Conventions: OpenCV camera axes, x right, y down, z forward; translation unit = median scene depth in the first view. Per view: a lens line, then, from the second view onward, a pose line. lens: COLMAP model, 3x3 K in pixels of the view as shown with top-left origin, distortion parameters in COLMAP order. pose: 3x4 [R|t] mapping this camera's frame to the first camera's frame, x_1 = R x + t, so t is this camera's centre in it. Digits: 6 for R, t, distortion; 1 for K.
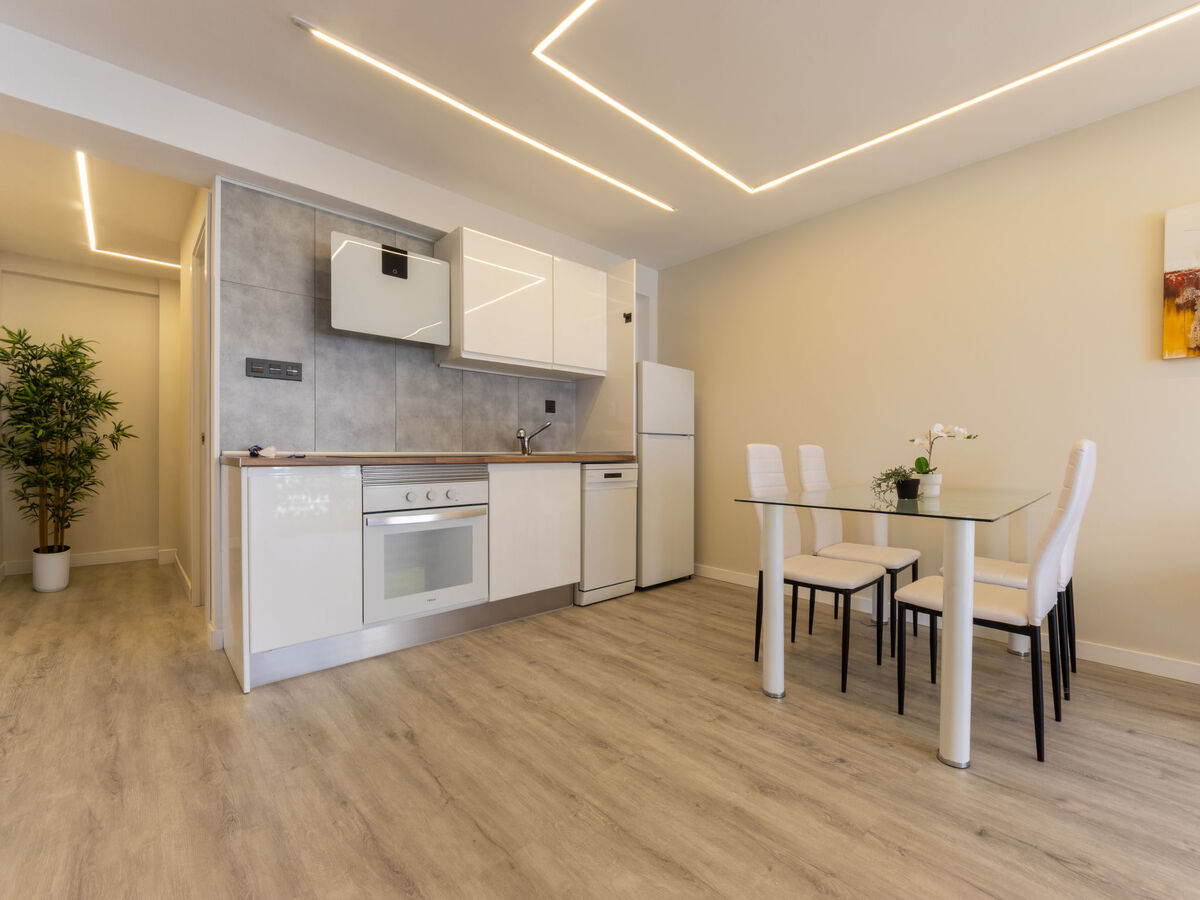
lens RADIAL K [[525.6, 0, 610.0], [0, 525.6, 456.6], [0, 0, 1]] dist [0.004015, -0.004378]
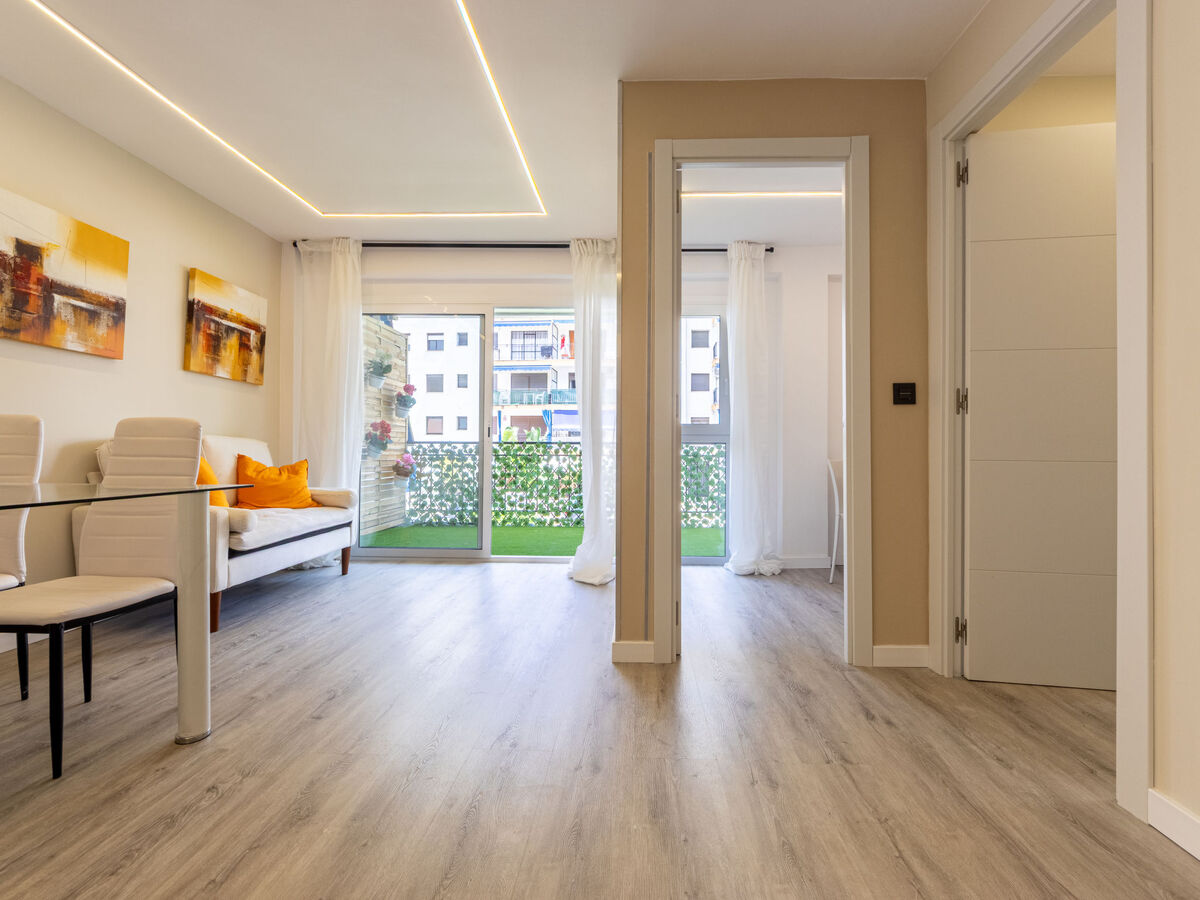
lens RADIAL K [[525.6, 0, 625.4], [0, 525.6, 448.4], [0, 0, 1]] dist [0.004015, -0.004378]
pose [[-0.714402, -0.004974, 0.699718, -0.459348], [-0.005213, 0.999985, 0.001787, 0.021632], [-0.699716, -0.002371, -0.714417, 0.847645]]
